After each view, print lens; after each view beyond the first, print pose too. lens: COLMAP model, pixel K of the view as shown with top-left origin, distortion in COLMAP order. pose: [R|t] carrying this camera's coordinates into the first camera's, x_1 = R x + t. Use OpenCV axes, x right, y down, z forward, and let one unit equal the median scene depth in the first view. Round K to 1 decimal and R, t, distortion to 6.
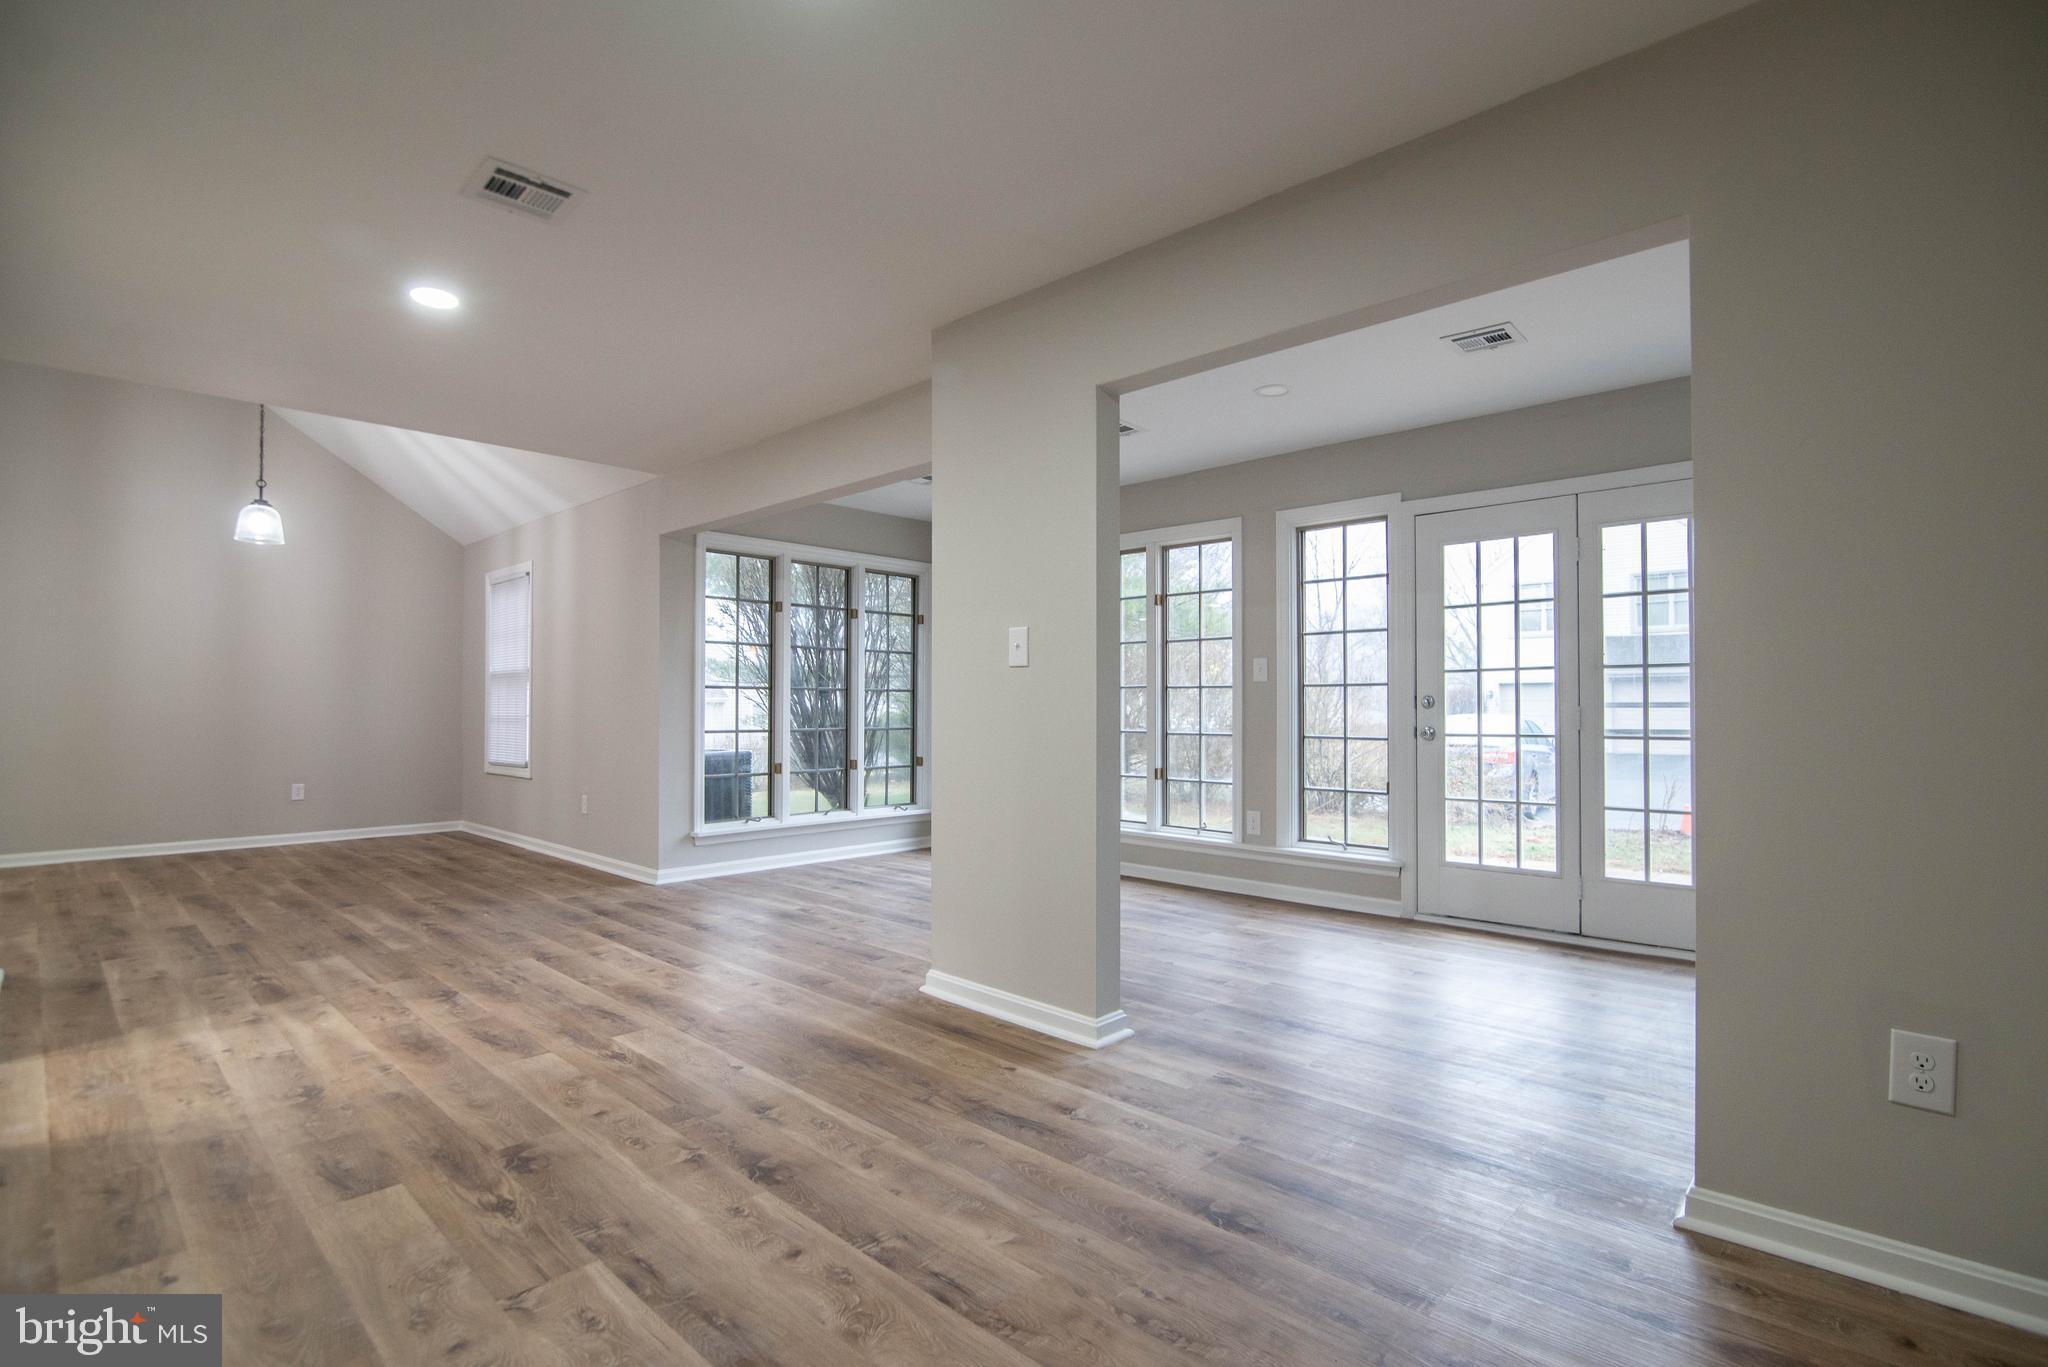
lens RADIAL K [[940.6, 0, 1017.7], [0, 940.6, 693.3], [0, 0, 1]] dist [-0.018713, 0.000531]
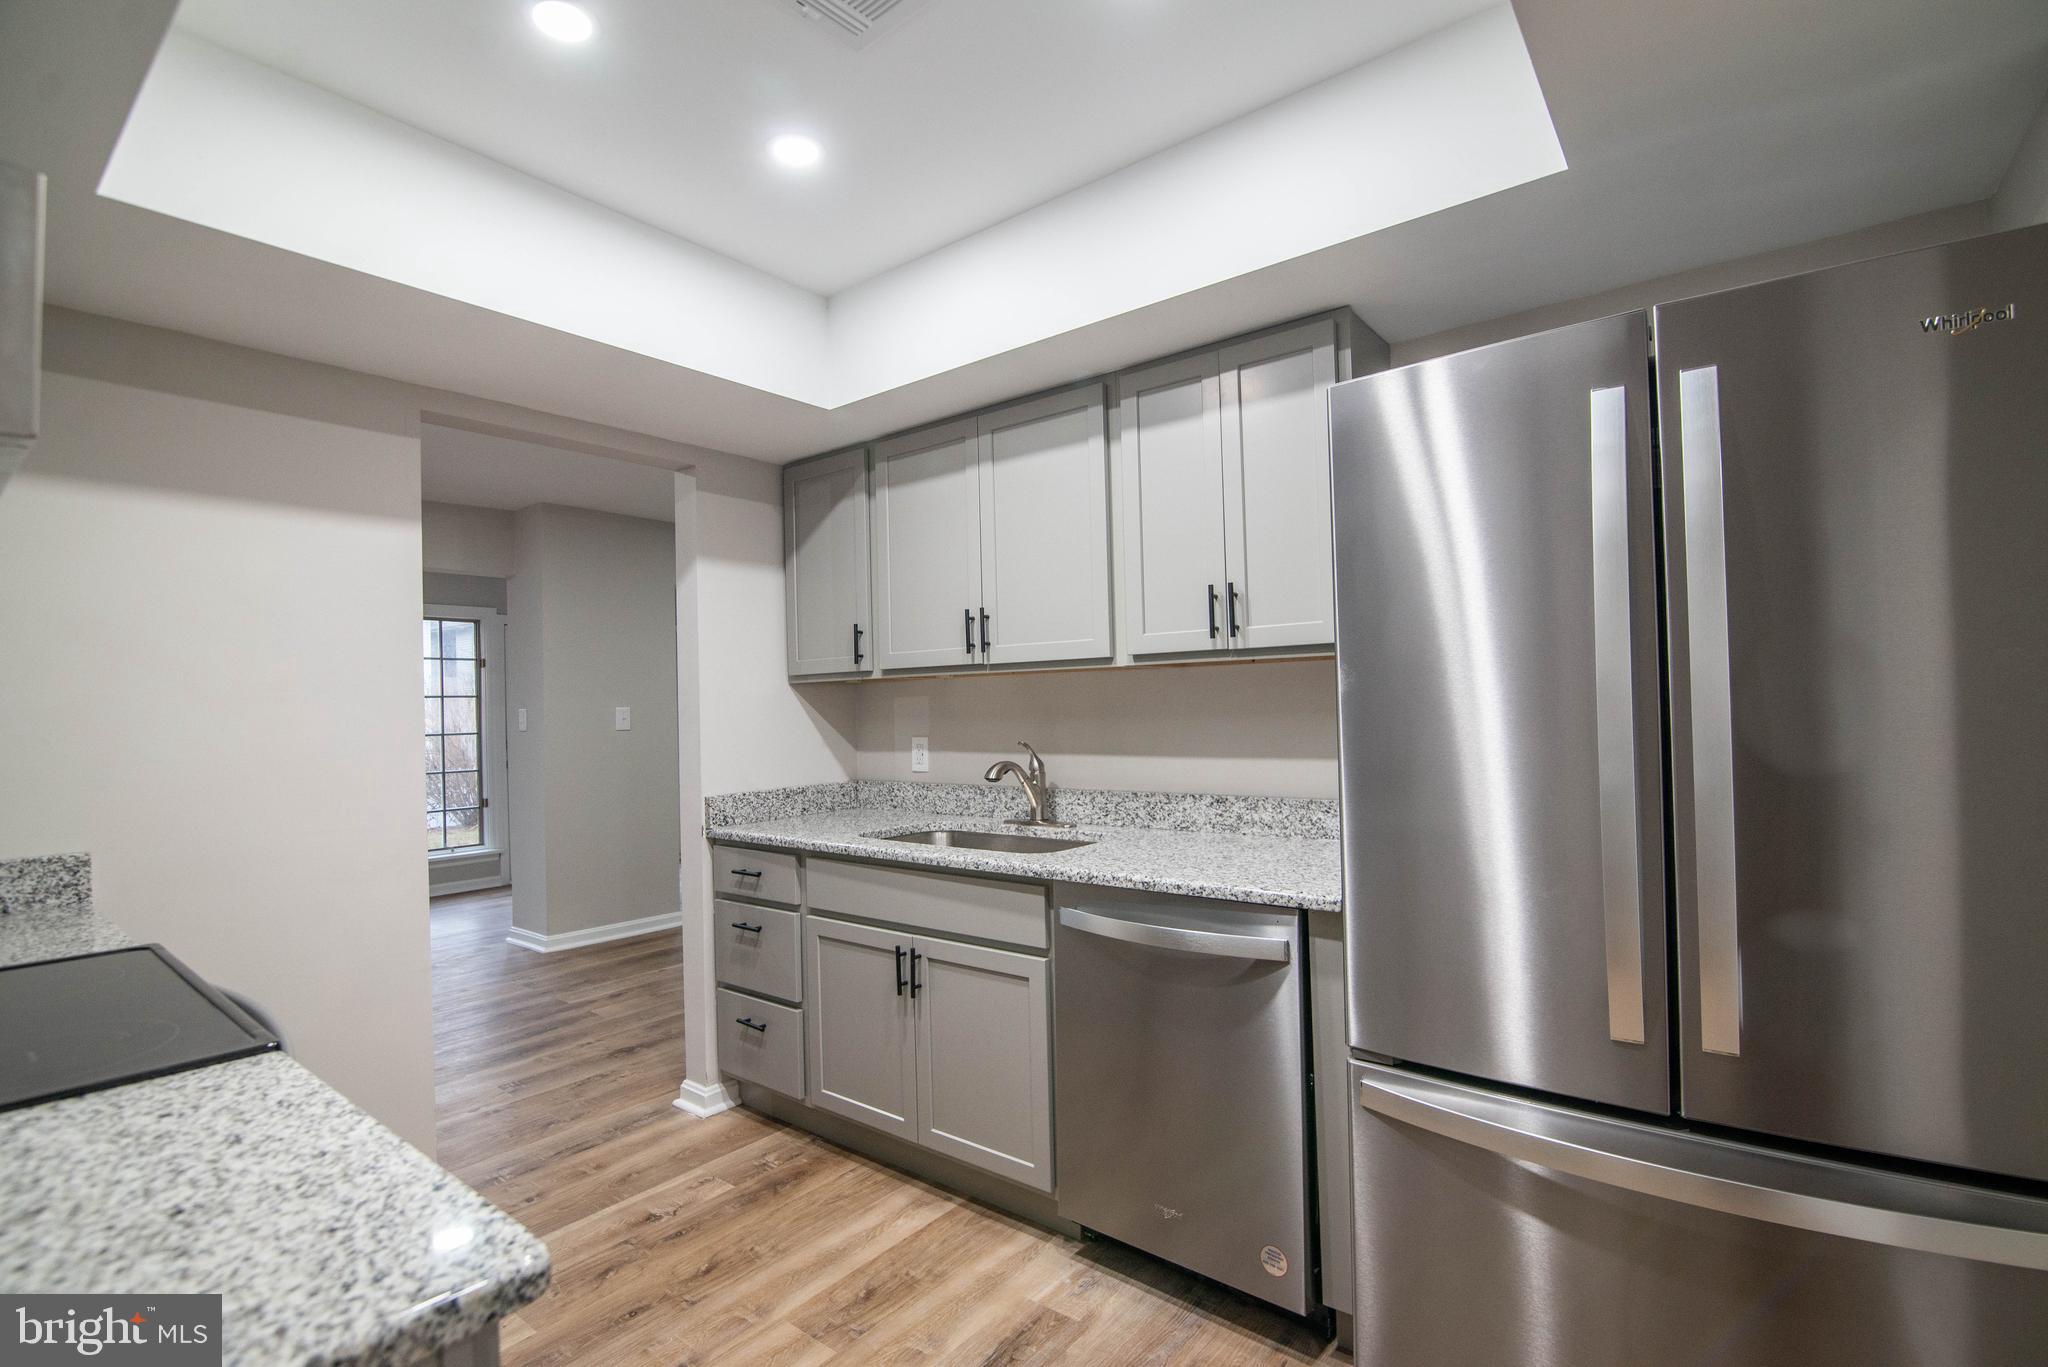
lens RADIAL K [[940.6, 0, 1018.5], [0, 940.6, 684.7], [0, 0, 1]] dist [-0.018713, 0.000531]
pose [[-0.082792, 0.029267, 0.996137, -1.473383], [0.013784, 0.999507, -0.028220, -0.043772], [-0.996472, 0.011395, -0.083155, 0.350761]]
